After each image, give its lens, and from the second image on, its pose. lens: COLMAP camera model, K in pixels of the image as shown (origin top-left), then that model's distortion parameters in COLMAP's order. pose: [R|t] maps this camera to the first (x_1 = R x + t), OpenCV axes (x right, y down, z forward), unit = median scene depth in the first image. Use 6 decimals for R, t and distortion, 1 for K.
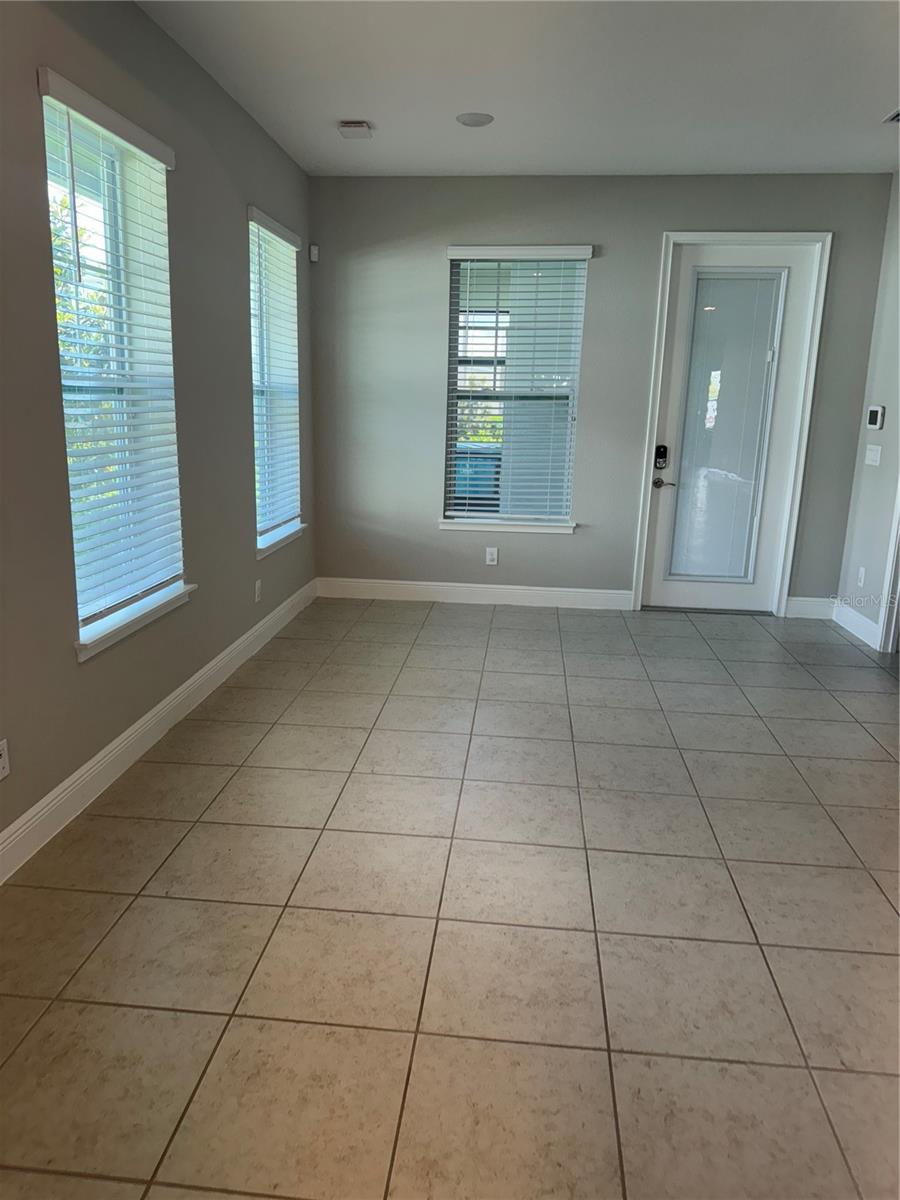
lens RADIAL K [[850.9, 0, 451.3], [0, 850.9, 610.8], [0, 0, 1]] dist [0.165502, -0.322343]
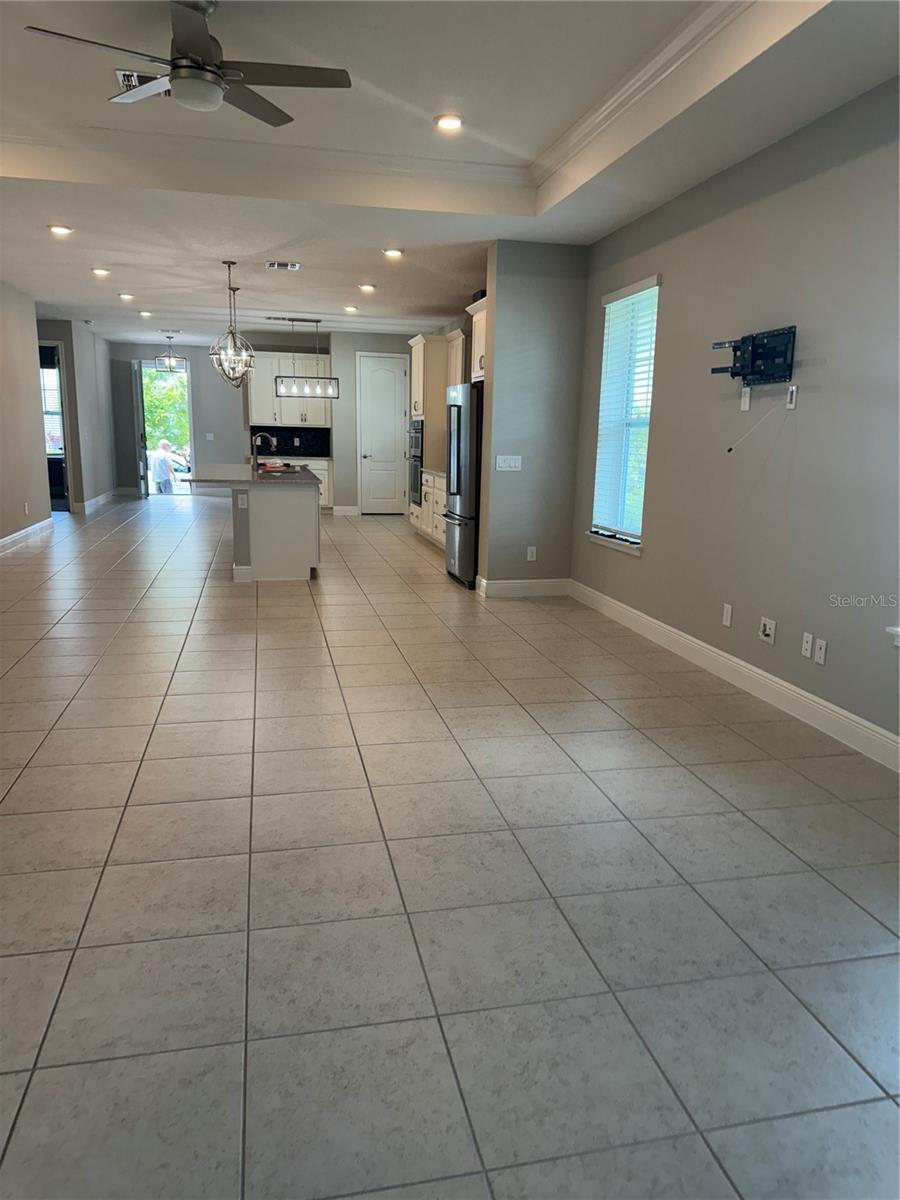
lens RADIAL K [[850.9, 0, 451.3], [0, 850.9, 610.8], [0, 0, 1]] dist [0.165502, -0.322343]
pose [[-0.951547, 0.024051, -0.306562, 0.263334], [-0.113389, 0.899242, 0.422500, -0.209271], [0.285835, 0.436789, -0.852944, 0.905558]]
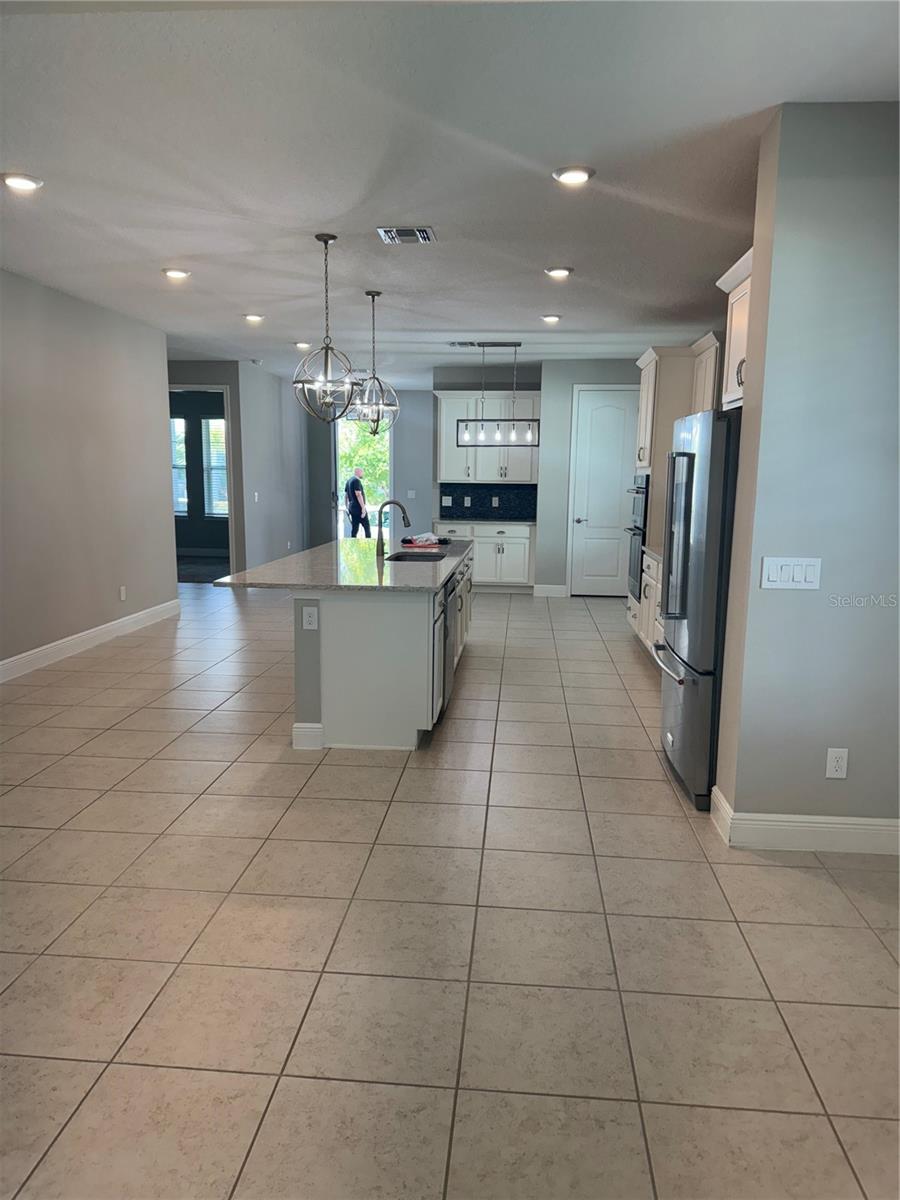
lens RADIAL K [[850.9, 0, 451.3], [0, 850.9, 610.8], [0, 0, 1]] dist [0.165502, -0.322343]
pose [[-0.999305, -0.032382, -0.018470, 0.055168], [-0.037054, 0.917133, 0.396856, -0.097328], [0.004088, 0.397264, -0.917695, 0.367556]]
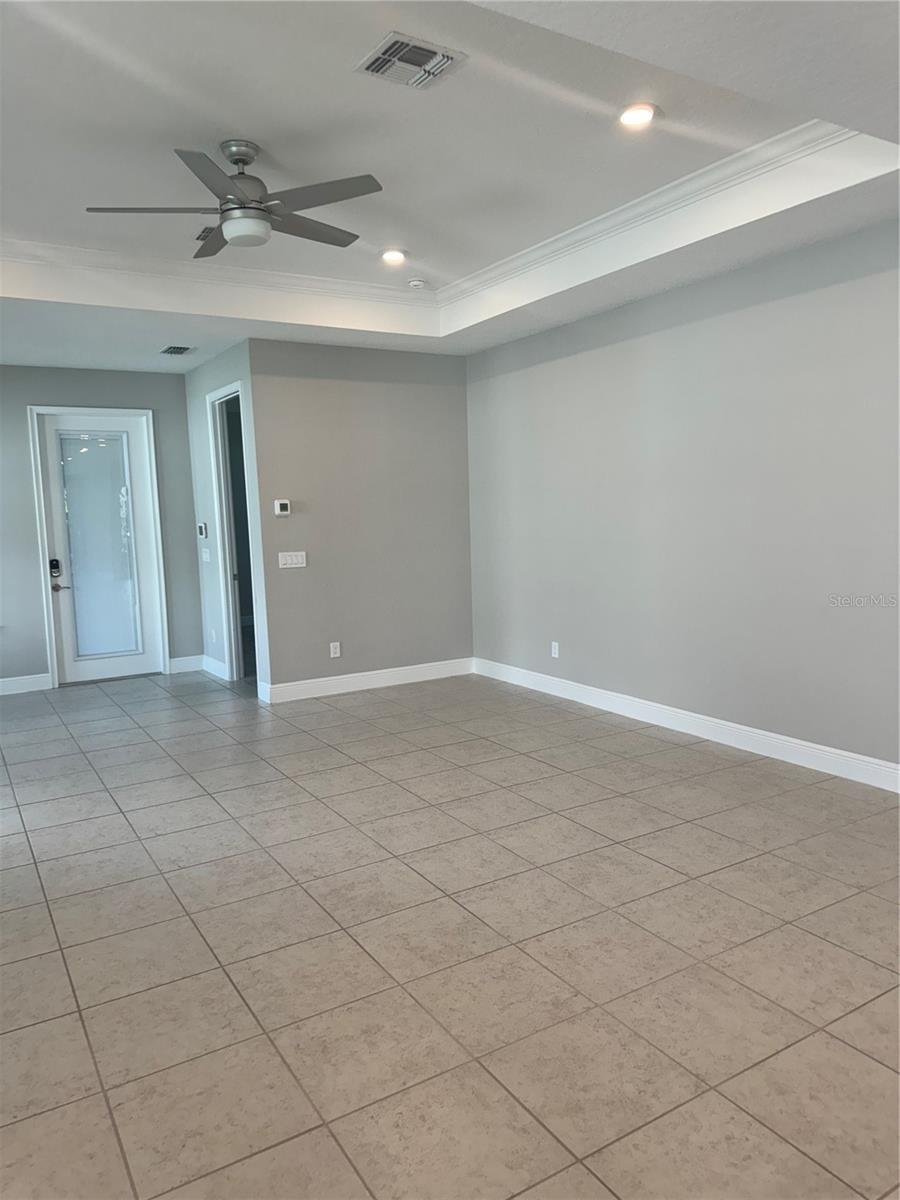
lens RADIAL K [[833.2, 0, 445.9], [0, 833.2, 609.7], [0, 0, 1]] dist [0.091839, -0.133227]
pose [[0.802340, -0.115871, 0.585512, -0.039192], [0.192811, 0.978698, -0.070532, 0.091743], [-0.564867, 0.169484, 0.807589, -0.373240]]
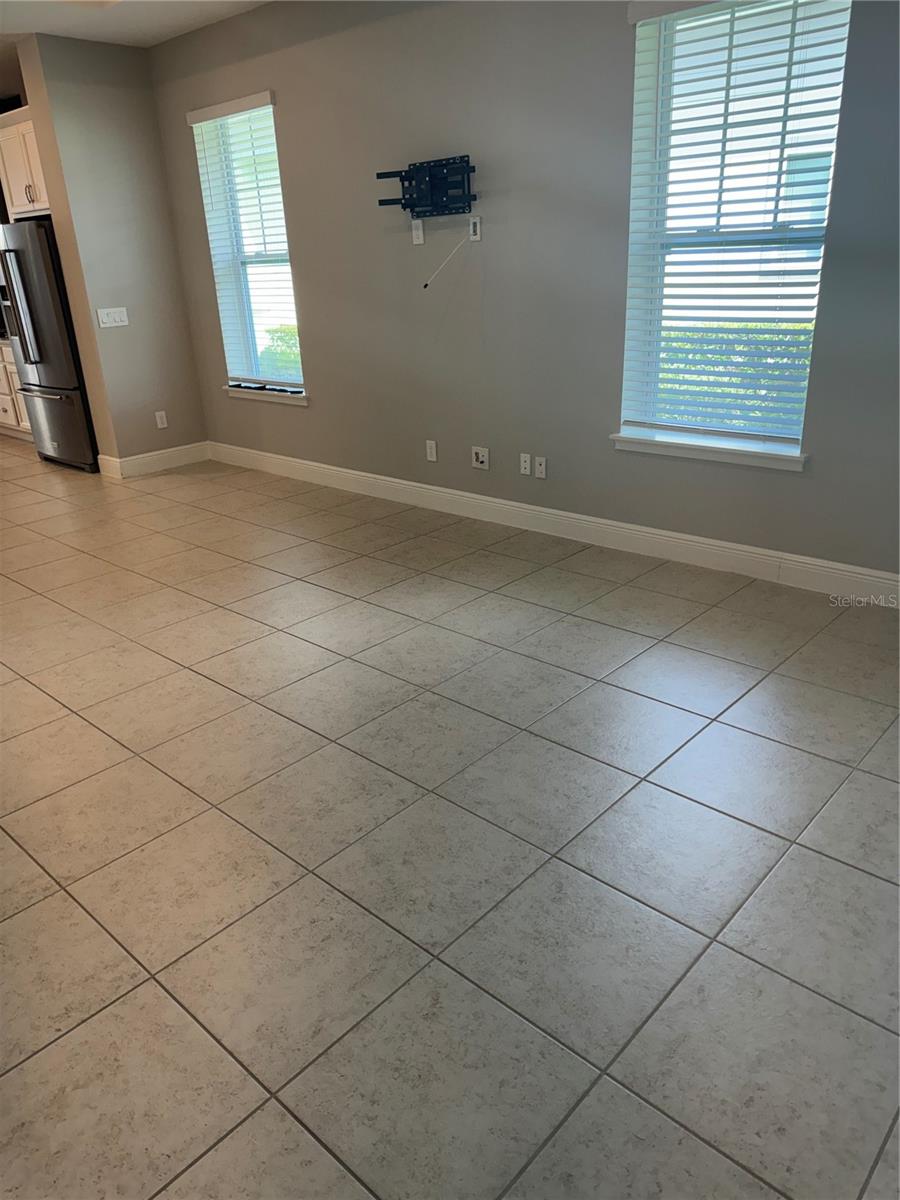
lens RADIAL K [[850.9, 0, 451.3], [0, 850.9, 610.8], [0, 0, 1]] dist [0.165502, -0.322343]
pose [[-0.609950, 0.310068, -0.729259, 0.431486], [-0.165110, 0.850346, 0.499650, -0.187994], [0.775048, 0.425169, -0.467473, 0.774899]]
